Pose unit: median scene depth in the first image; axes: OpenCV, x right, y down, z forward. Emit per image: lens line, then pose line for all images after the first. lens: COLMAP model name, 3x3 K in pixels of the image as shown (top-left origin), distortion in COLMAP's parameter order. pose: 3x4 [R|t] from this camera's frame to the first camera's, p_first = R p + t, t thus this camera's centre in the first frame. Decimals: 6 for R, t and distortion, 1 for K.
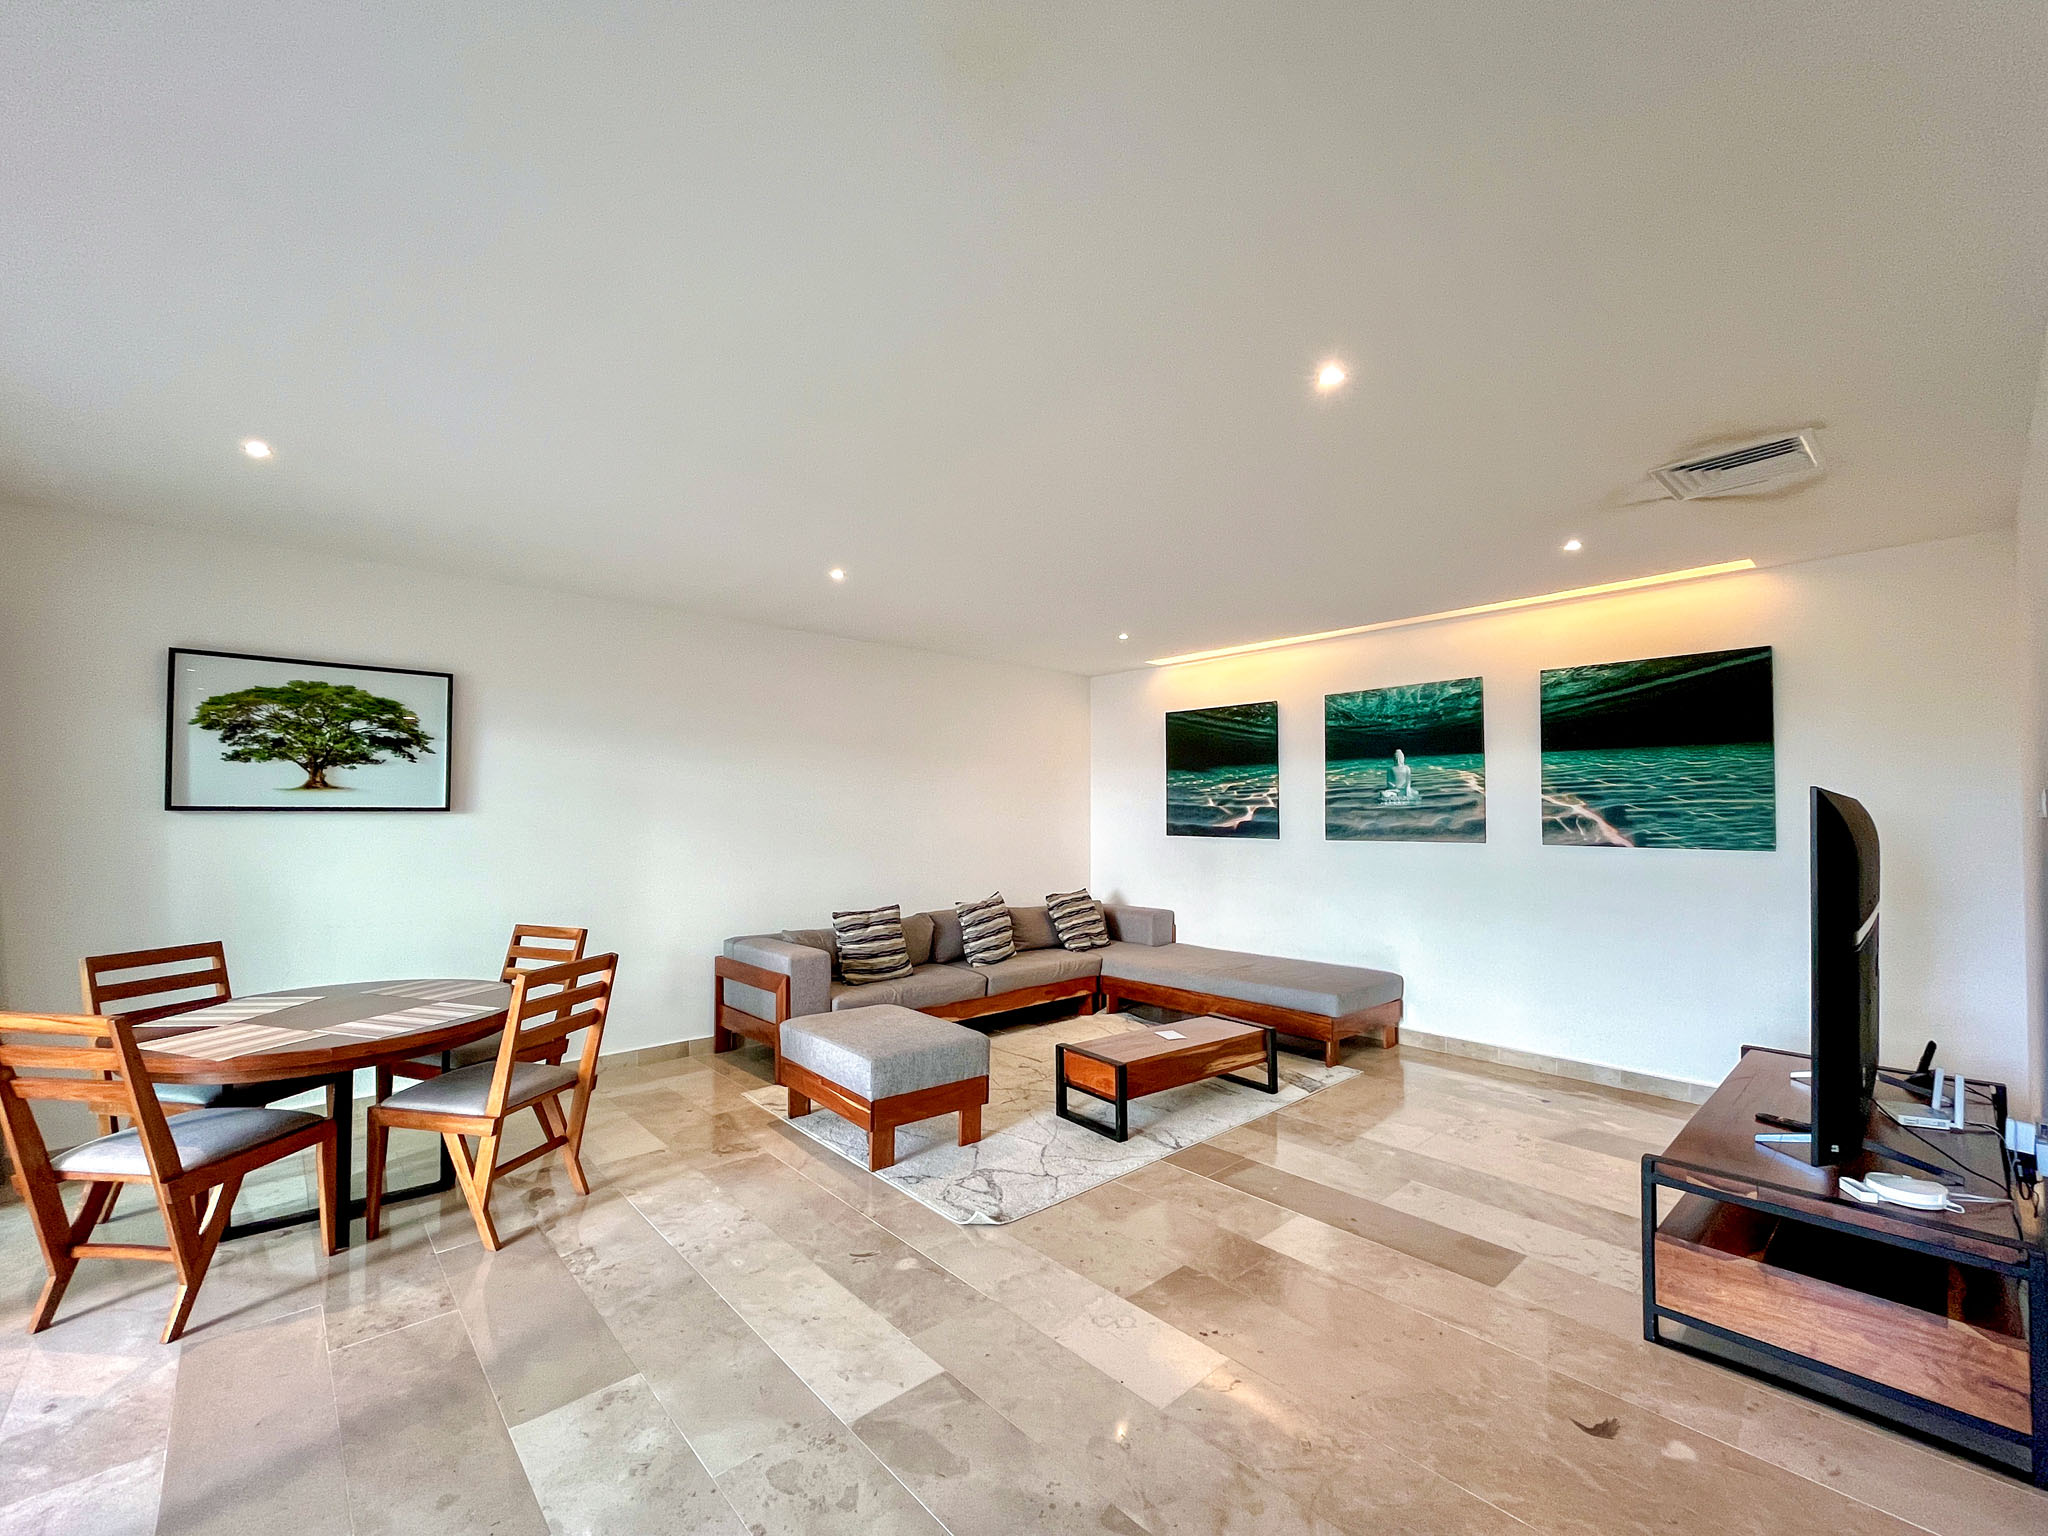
lens RADIAL K [[852.5, 0, 1011.8], [0, 852.5, 794.9], [0, 0, 1]] dist [-0.000133, -0.000198]
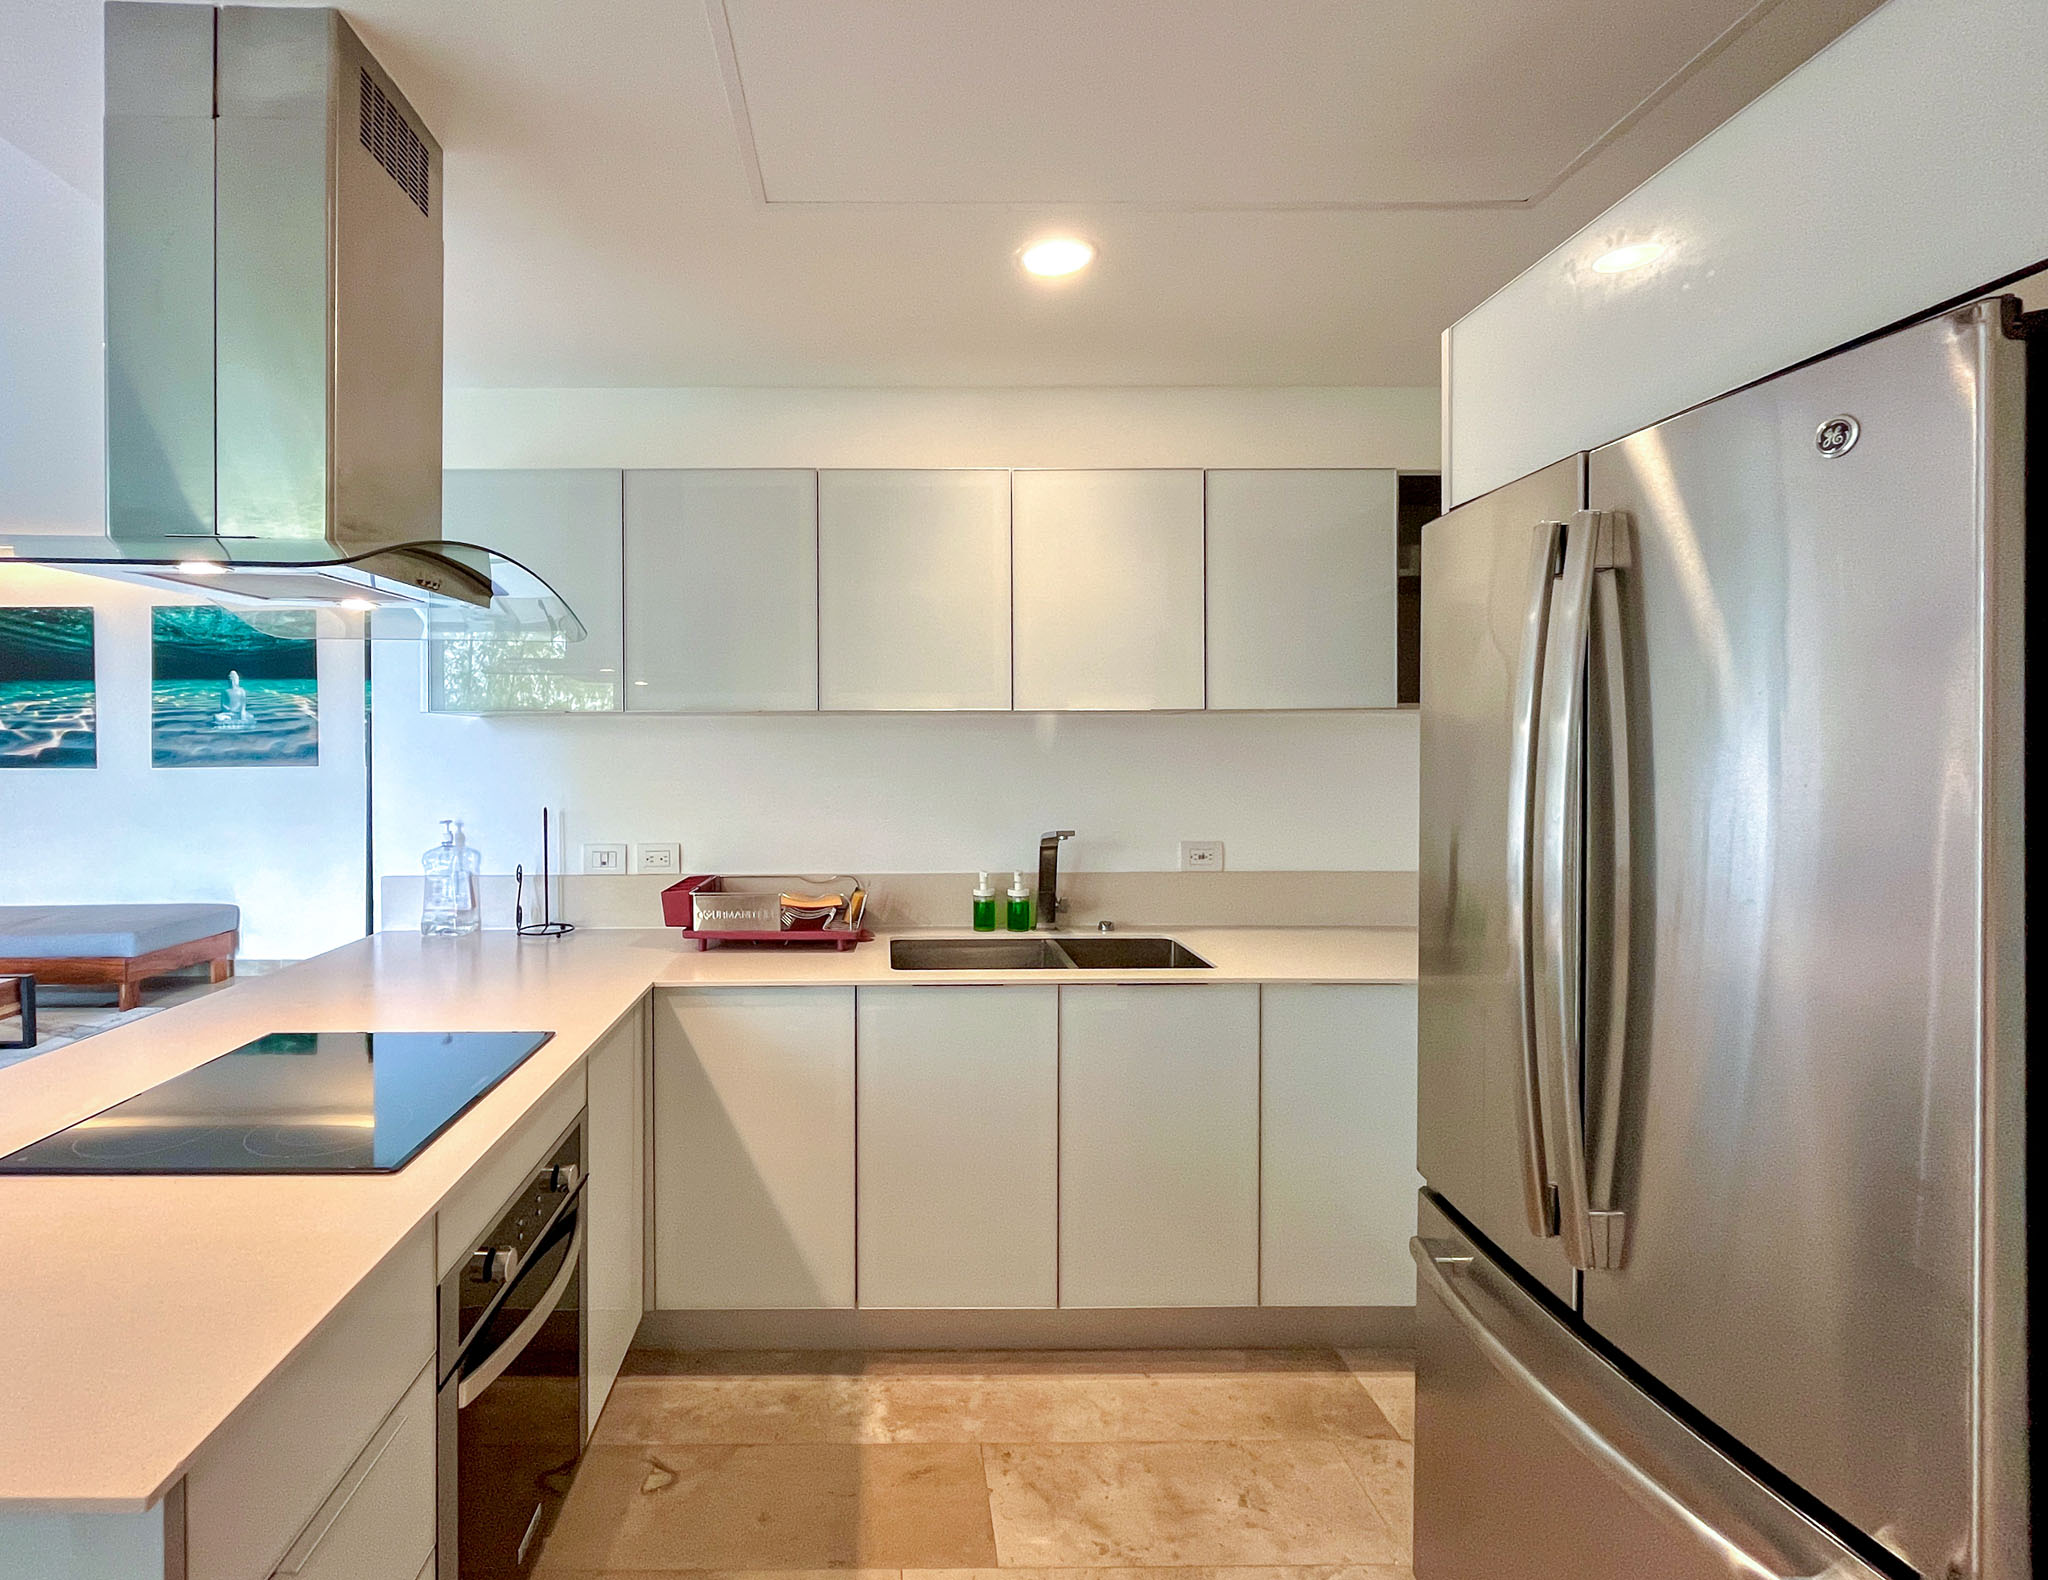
lens RADIAL K [[987.5, 0, 894.1], [0, 987.5, 750.5], [0, 0, 1]] dist [-0.003379, -0.000382]
pose [[0.660393, -0.008969, 0.750866, 0.123651], [-0.012152, 0.999670, 0.022629, 0.002084], [-0.750822, -0.024068, 0.660066, -0.327077]]
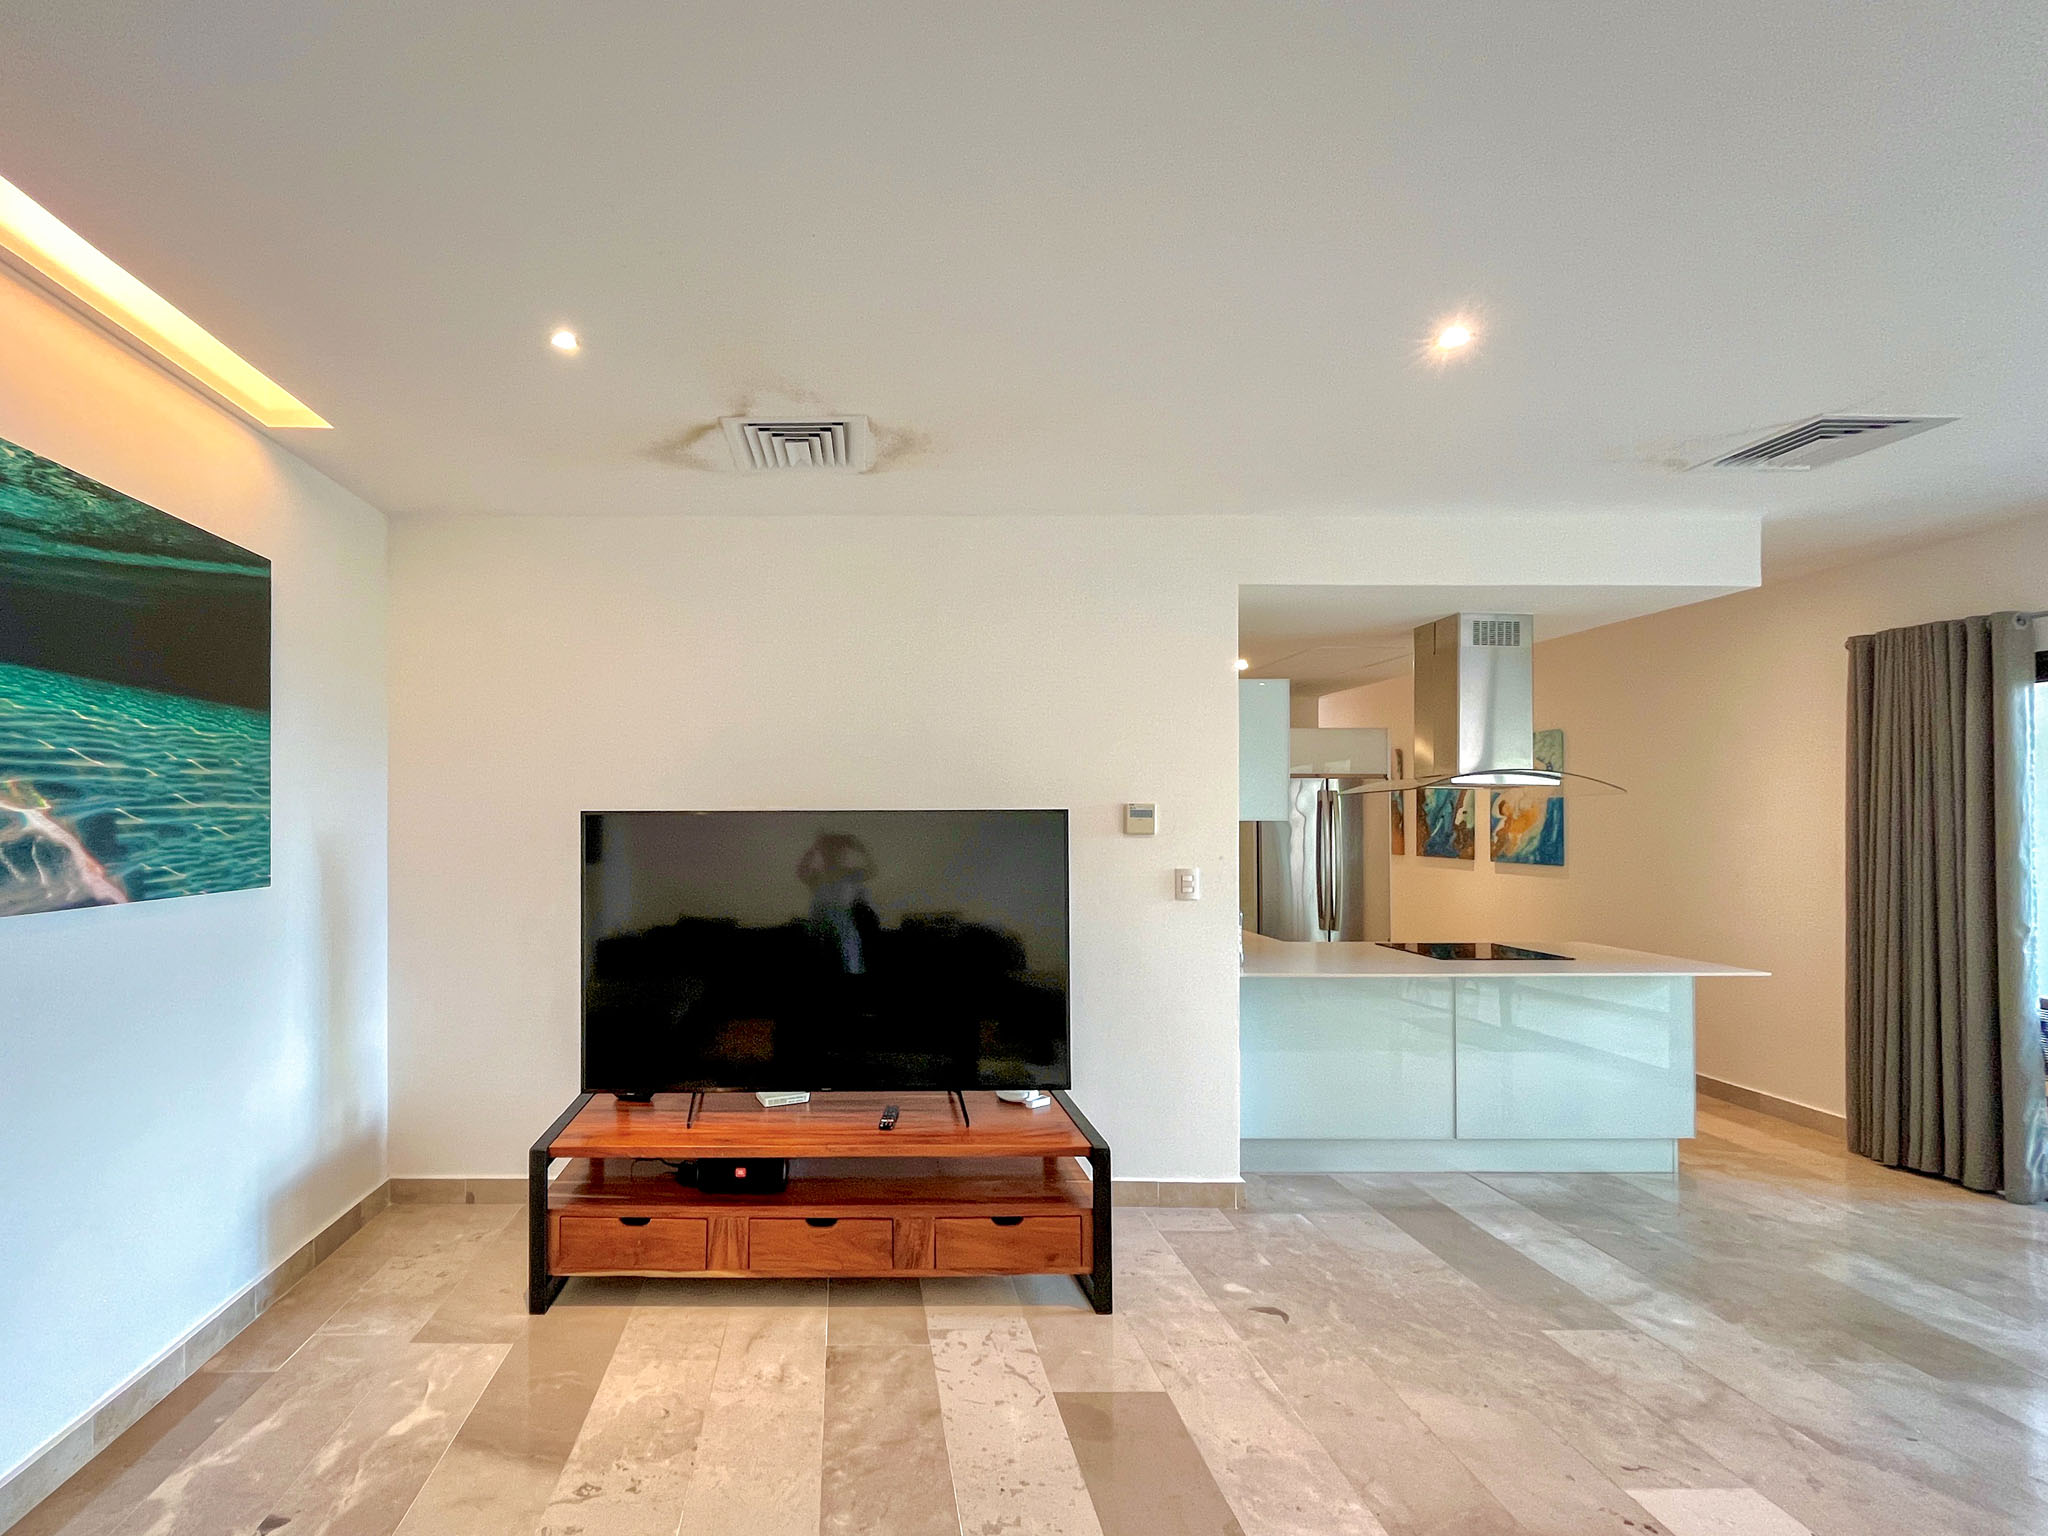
lens RADIAL K [[913.0, 0, 837.0], [0, 913.0, 810.7], [0, 0, 1]] dist [-0.000155, -0.000013]
pose [[-0.740456, 0.001741, 0.672102, 0.107120], [-0.019360, 0.999526, -0.023917, 0.014987], [-0.671826, -0.030721, -0.740072, 1.024816]]
